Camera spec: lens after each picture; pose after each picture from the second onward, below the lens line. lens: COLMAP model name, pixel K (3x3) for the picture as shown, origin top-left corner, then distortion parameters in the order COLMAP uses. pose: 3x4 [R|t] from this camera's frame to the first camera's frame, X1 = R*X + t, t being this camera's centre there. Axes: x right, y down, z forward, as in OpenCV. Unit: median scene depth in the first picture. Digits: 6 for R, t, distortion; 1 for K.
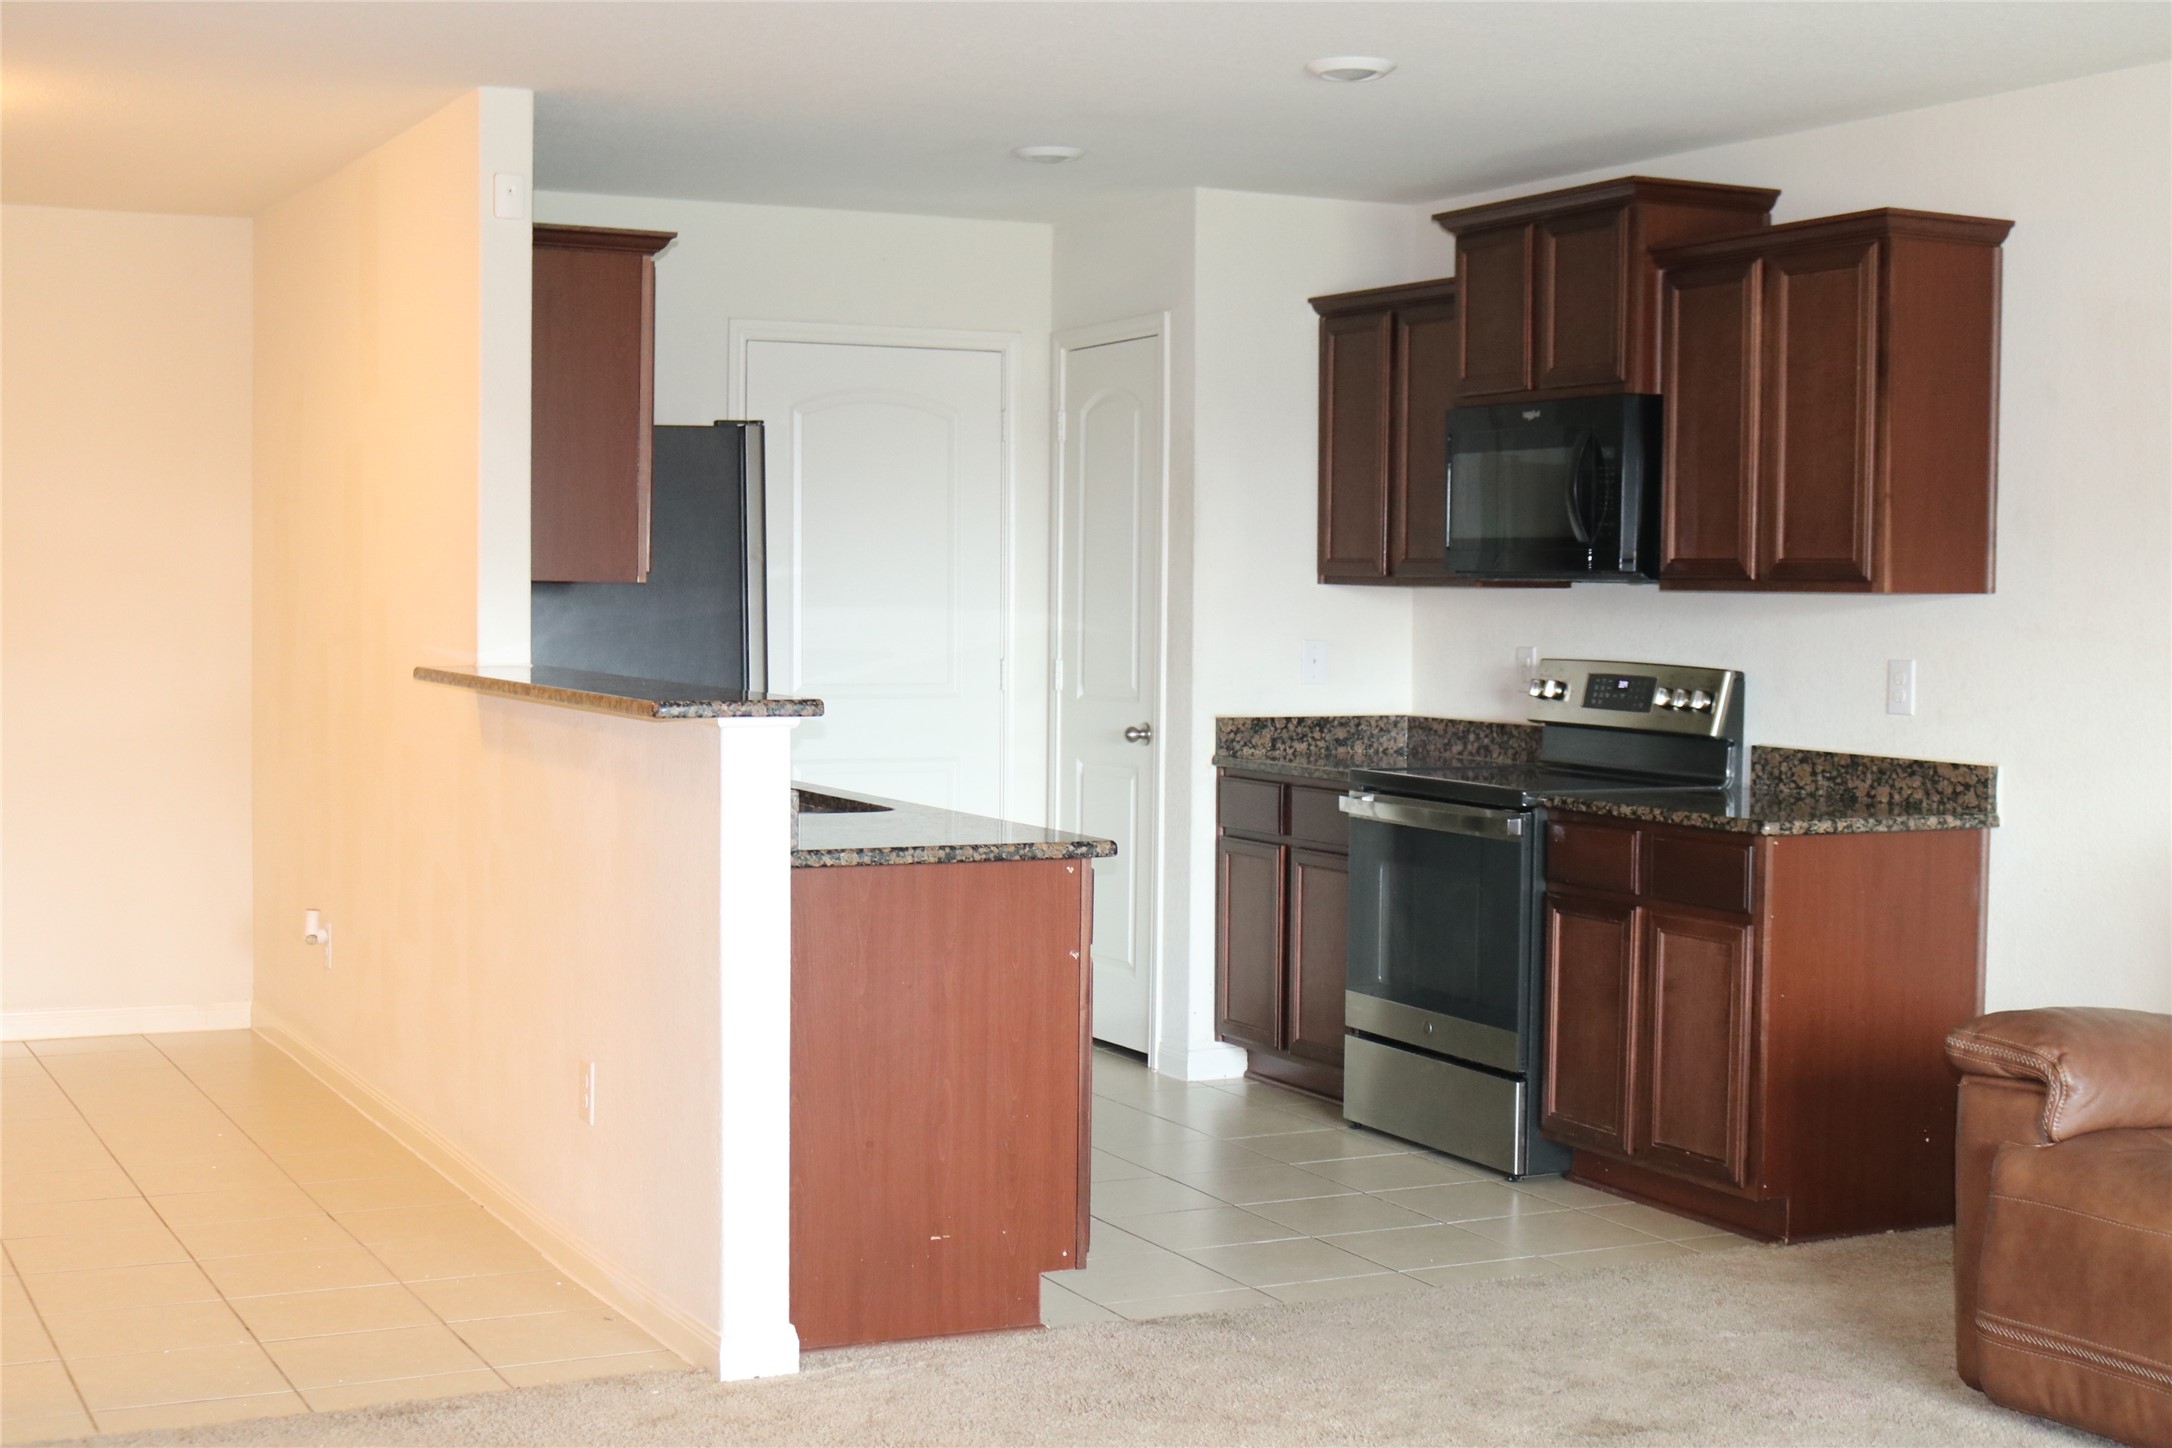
lens RADIAL K [[2846.7, 0, 1086.0], [0, 2846.7, 724.0], [0, 0, 1]] dist [-0.089180, 0.064323]
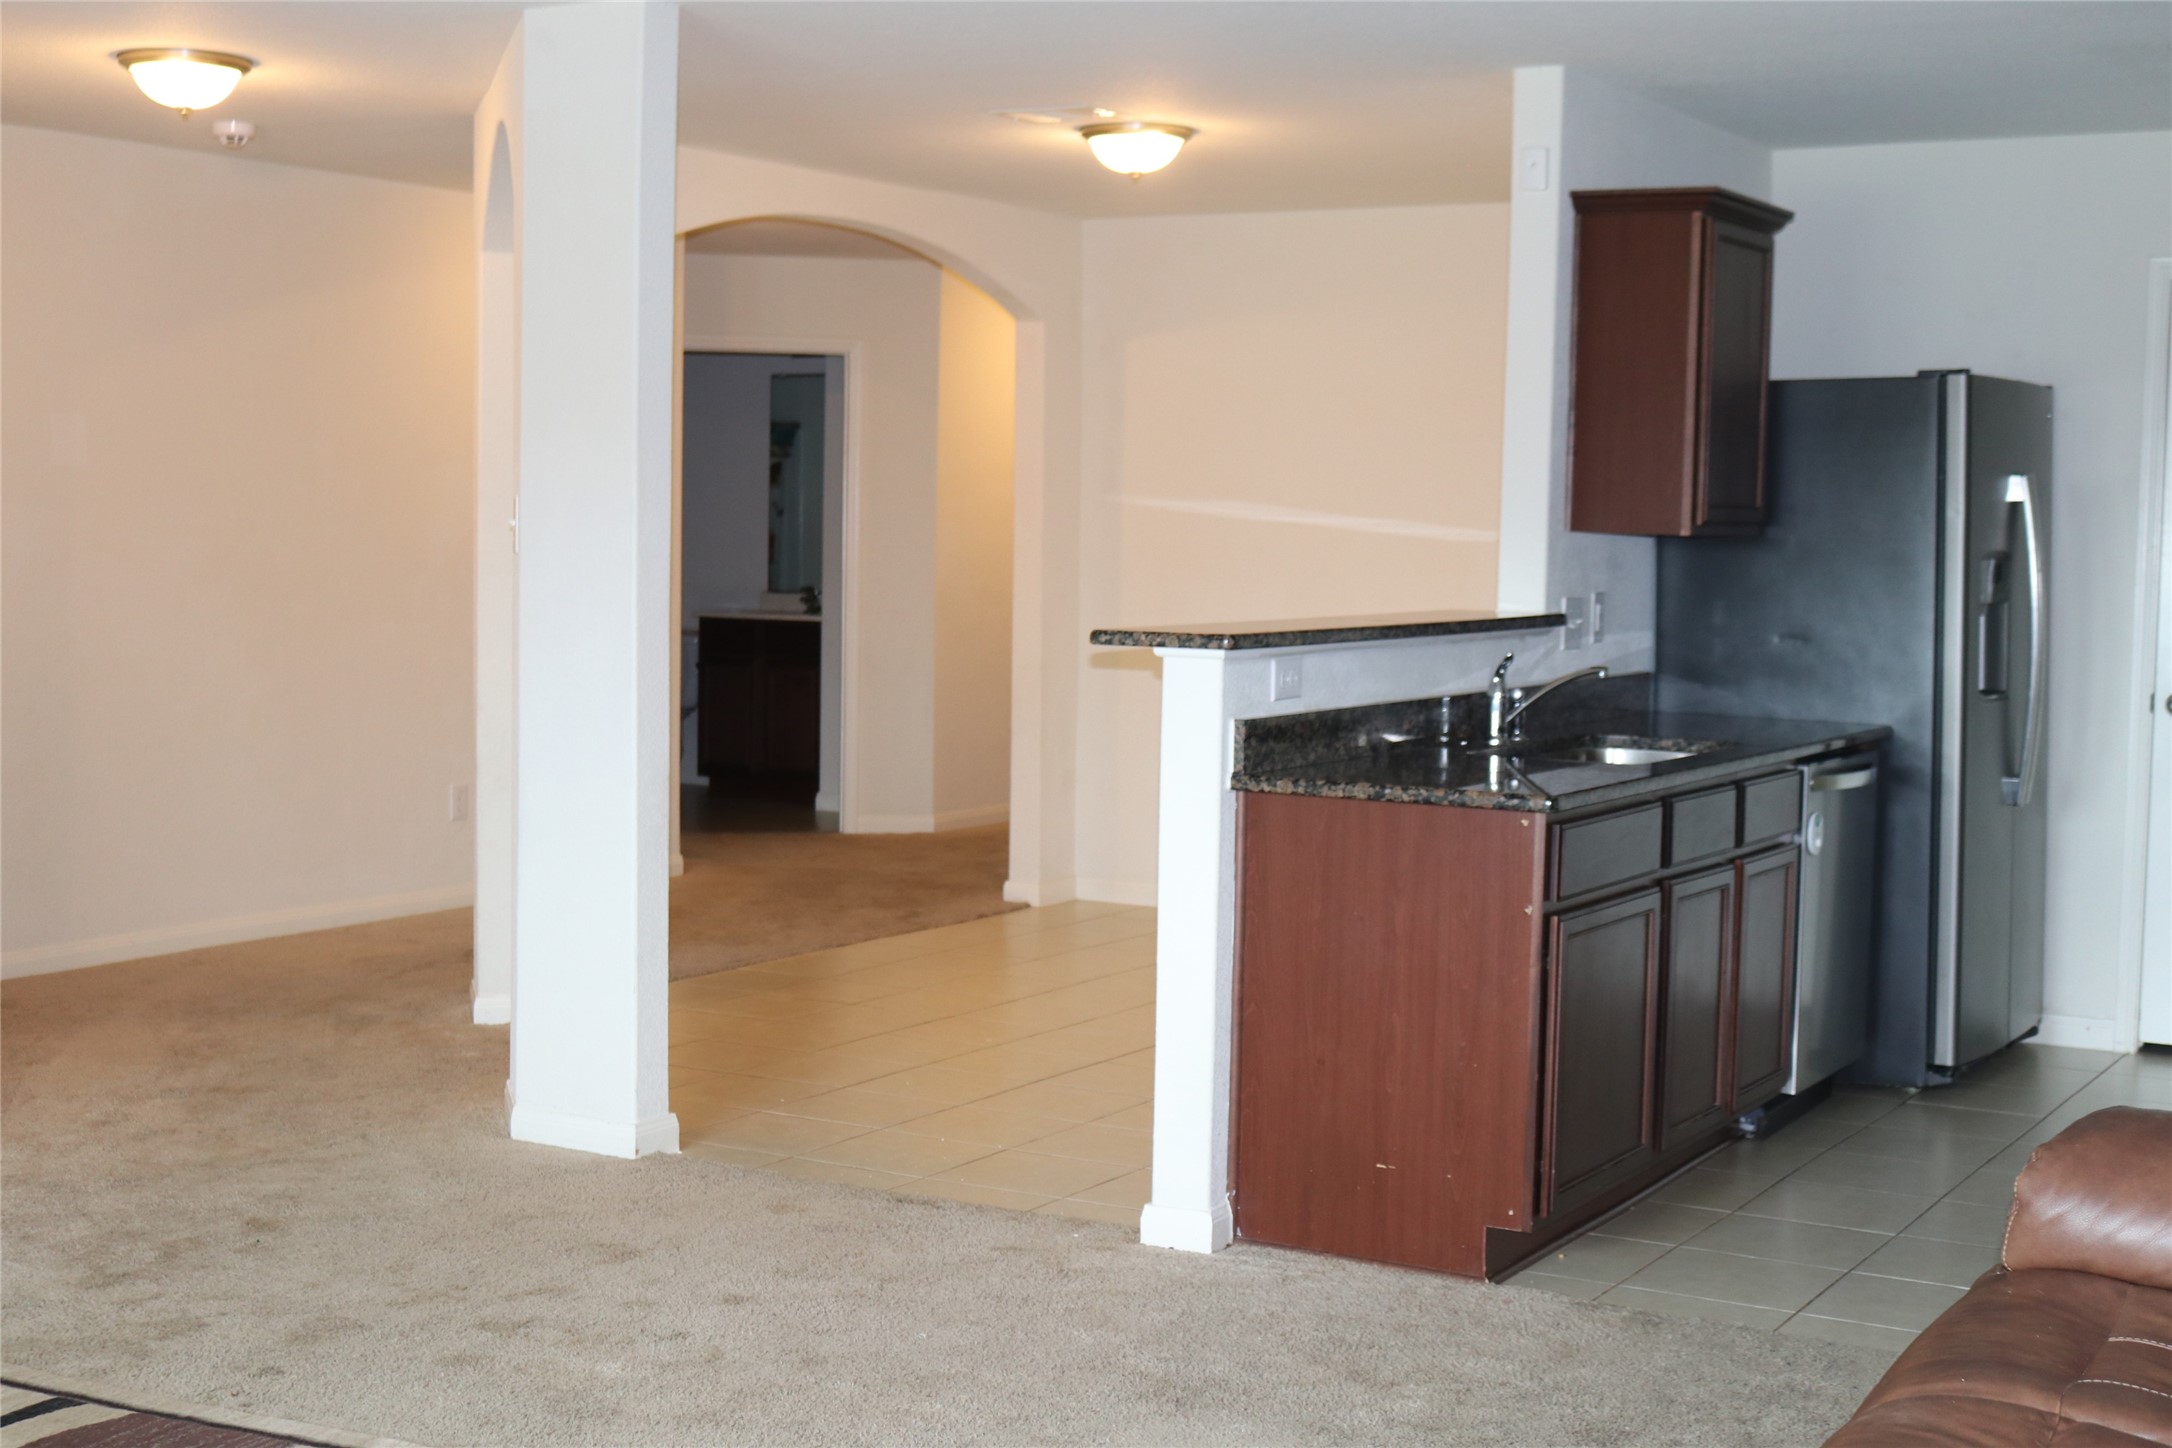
lens RADIAL K [[2862.9, 0, 1086.0], [0, 2862.9, 724.0], [0, 0, 1]] dist [-0.097427, 0.003791]
pose [[0.539027, 0.055355, -0.840467, 0.613412], [-0.049222, 0.998203, 0.034177, -0.007189], [0.840849, 0.022947, 0.540783, 0.284858]]
